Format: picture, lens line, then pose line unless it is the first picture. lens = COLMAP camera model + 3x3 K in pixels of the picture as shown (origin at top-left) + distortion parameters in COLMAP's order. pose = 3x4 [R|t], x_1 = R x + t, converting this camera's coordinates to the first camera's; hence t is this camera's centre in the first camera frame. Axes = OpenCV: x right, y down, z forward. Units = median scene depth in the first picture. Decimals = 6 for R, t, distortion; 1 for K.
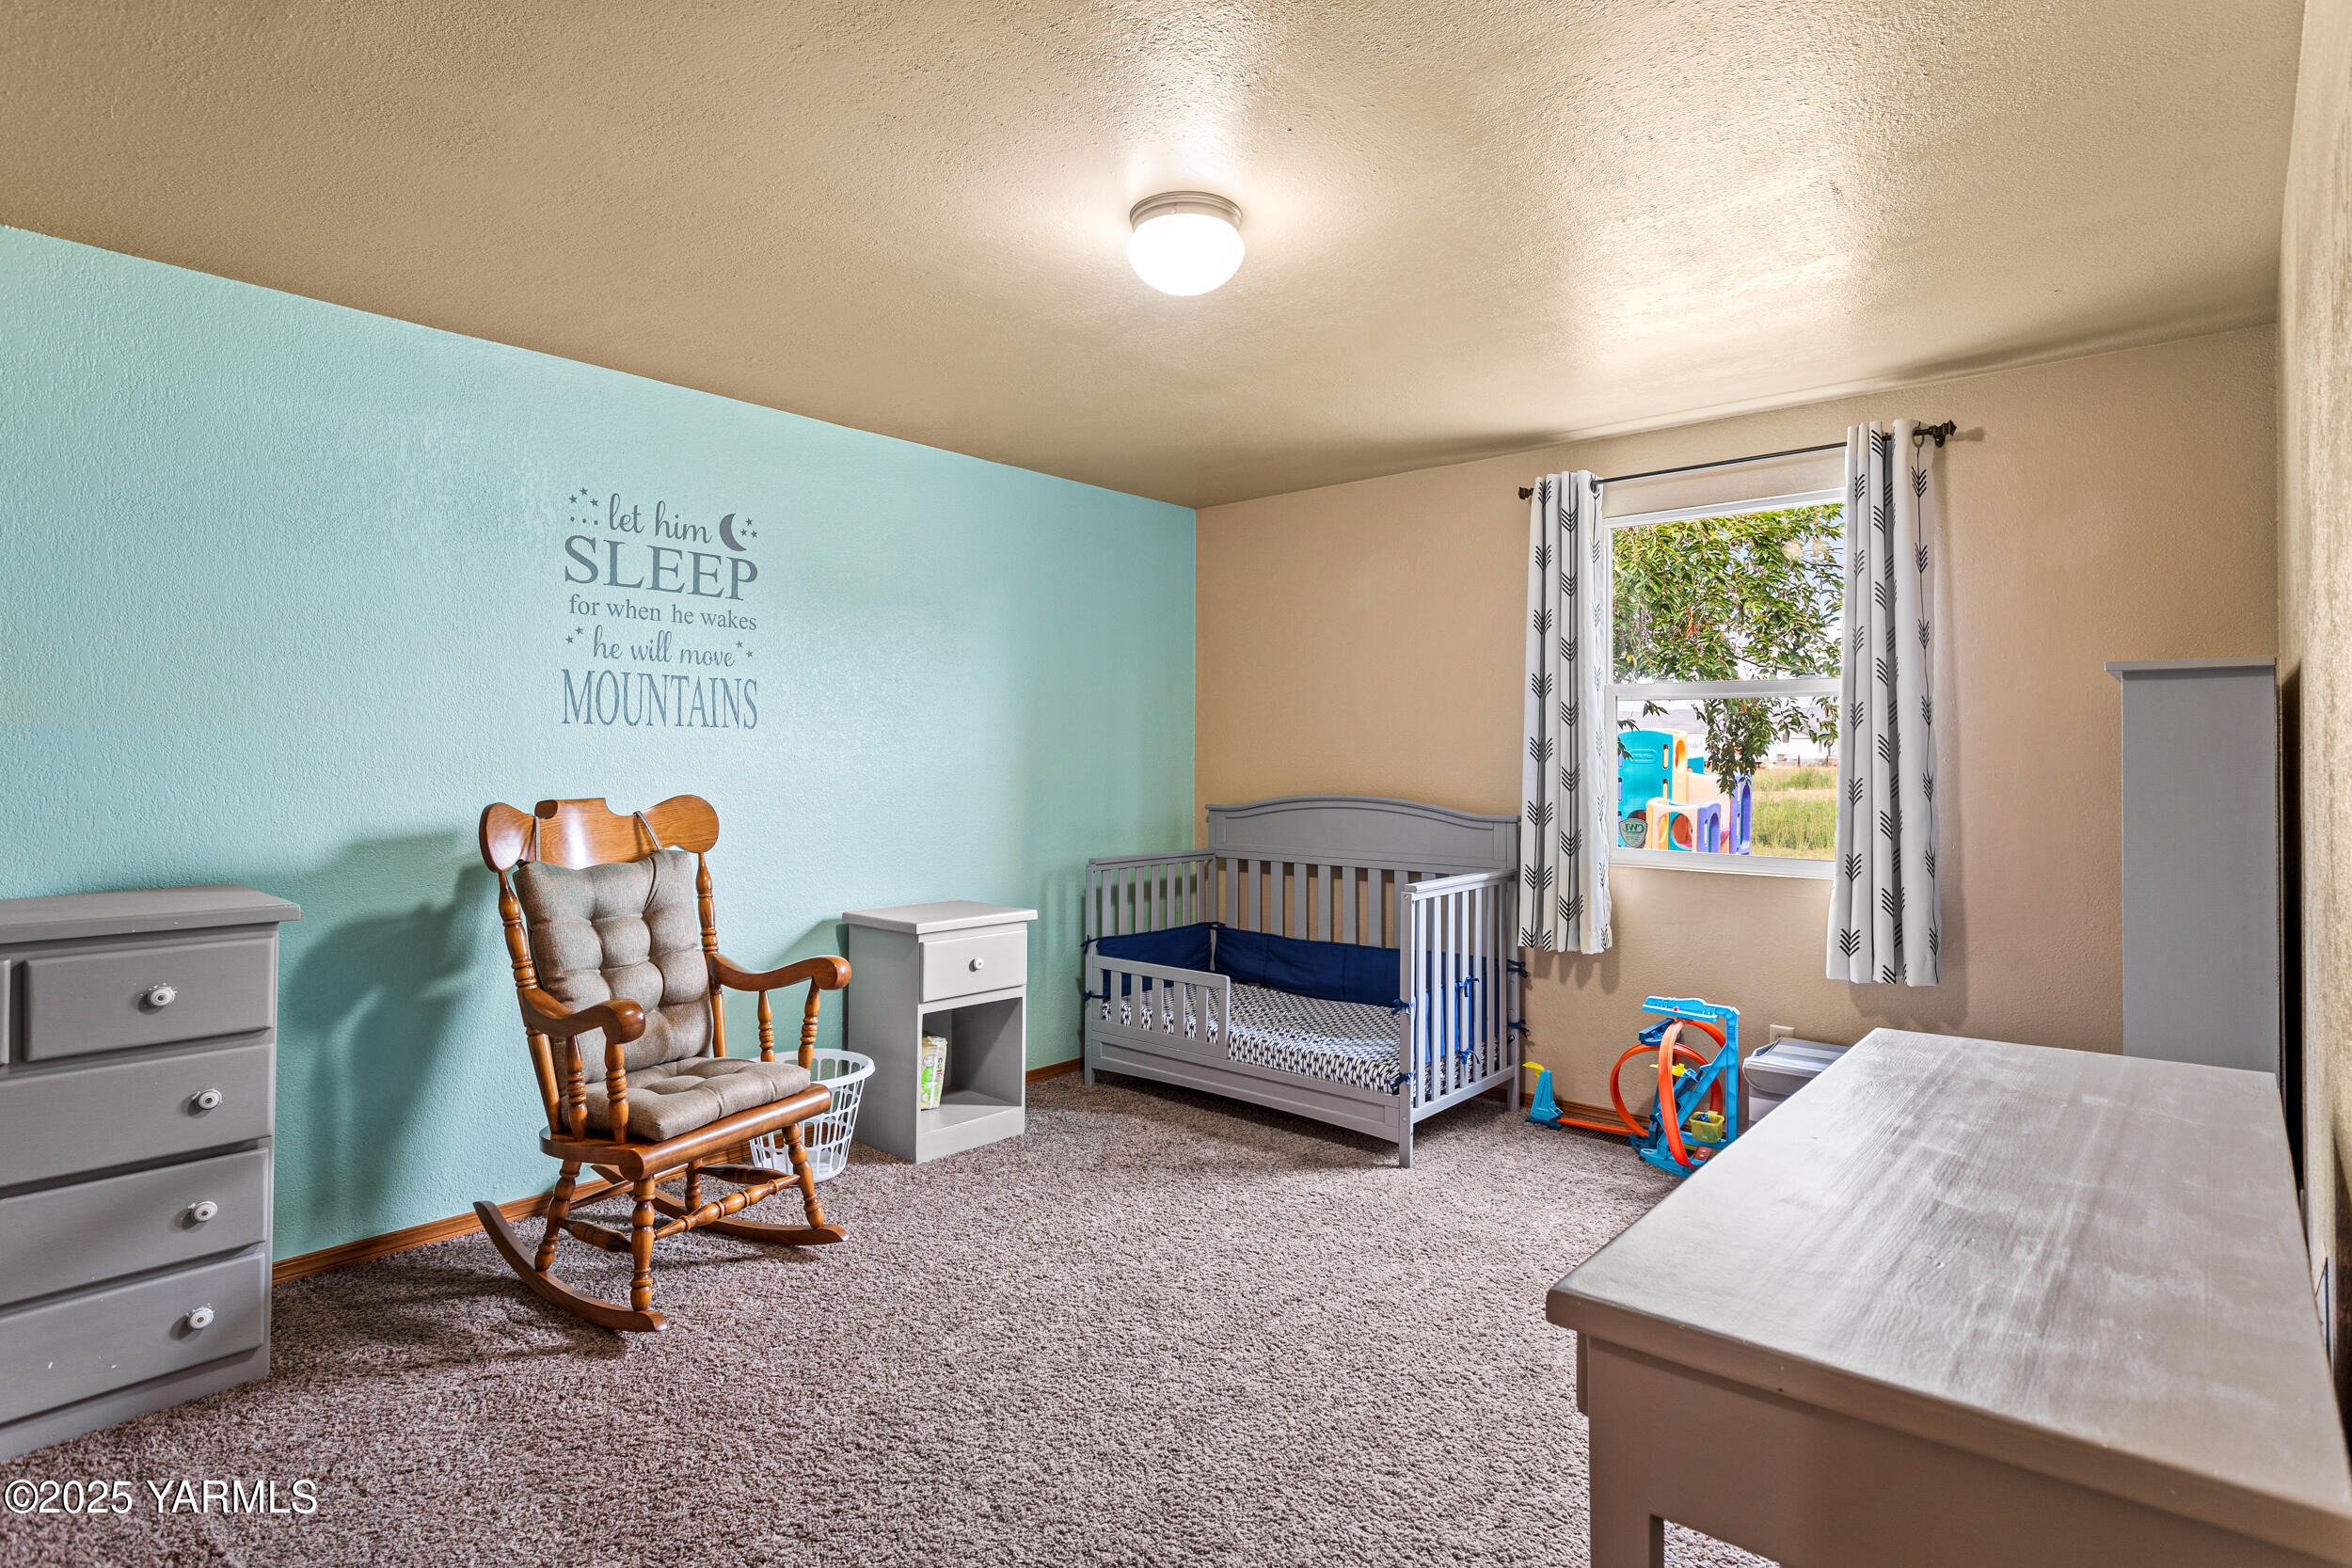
lens RADIAL K [[1210.9, 0, 1172.1], [0, 1210.9, 772.1], [0, 0, 1]] dist [-0.006237, 0.000803]
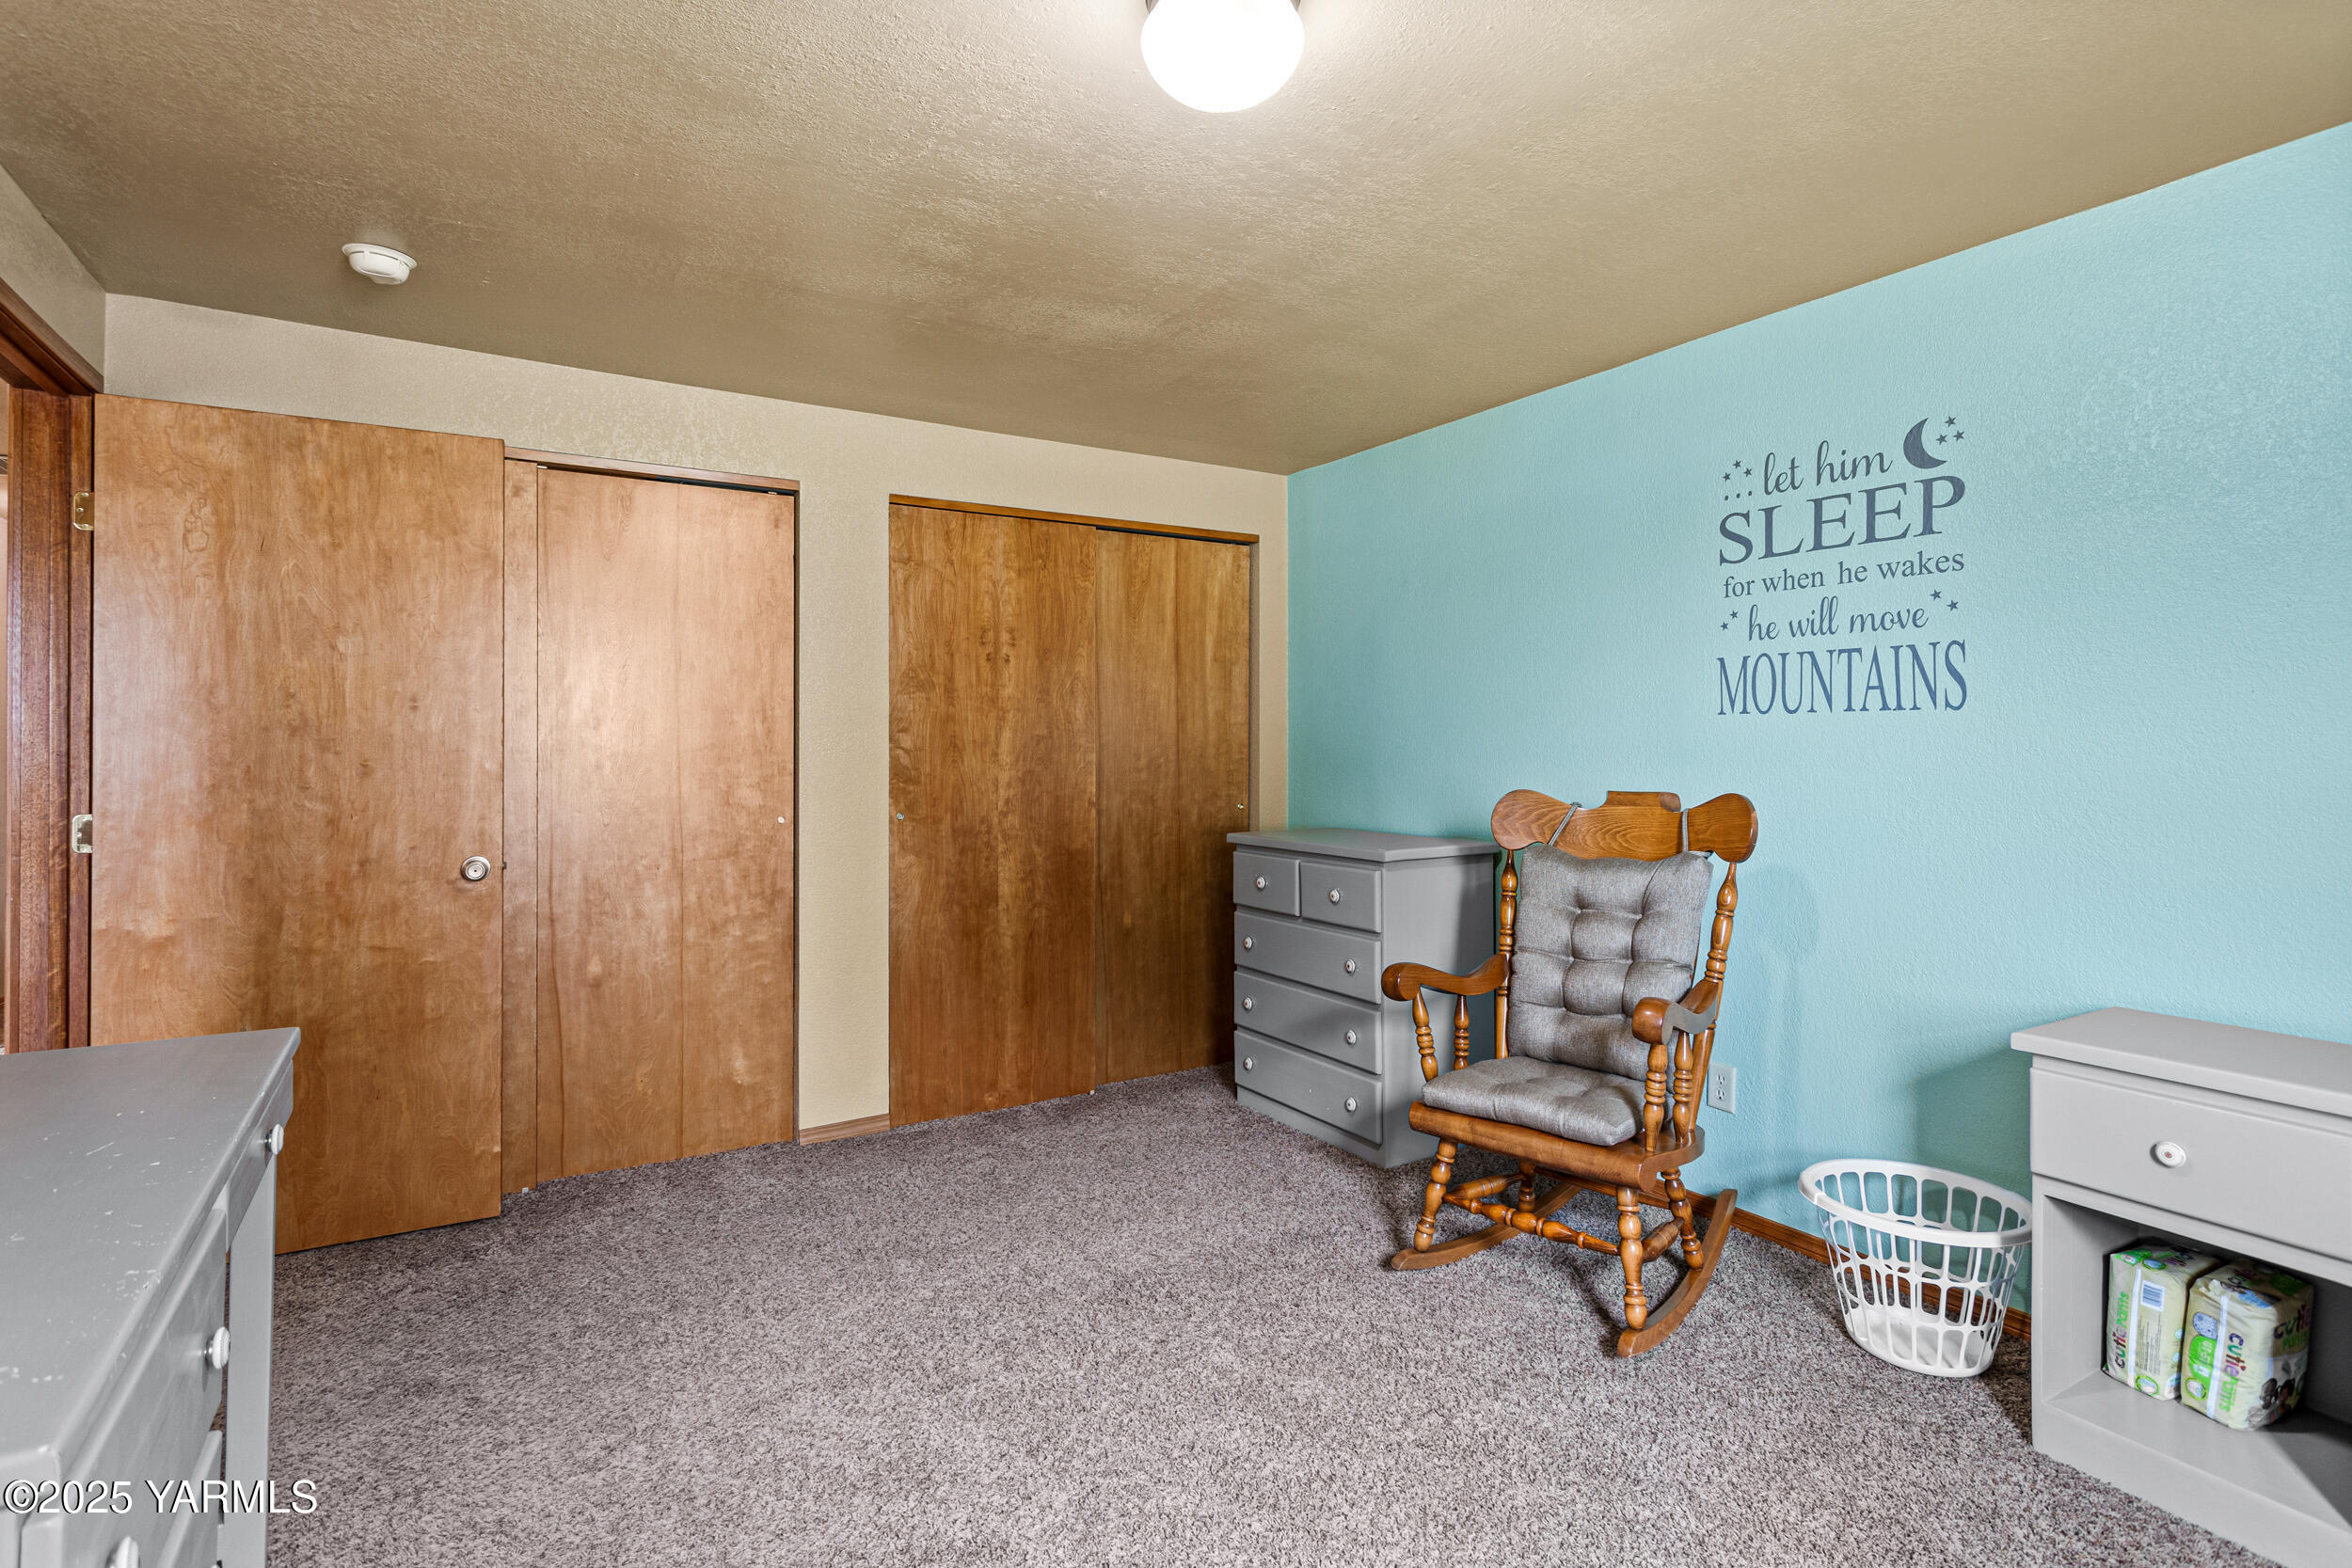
lens RADIAL K [[1148.7, 0, 1172.5], [0, 1148.7, 763.8], [0, 0, 1]] dist [-0.000577, -0.000048]
pose [[-0.301505, 0.011835, -0.953391, 0.467336], [-0.009001, 0.999843, 0.015258, -0.010717], [0.953422, 0.013182, -0.301352, 0.815581]]
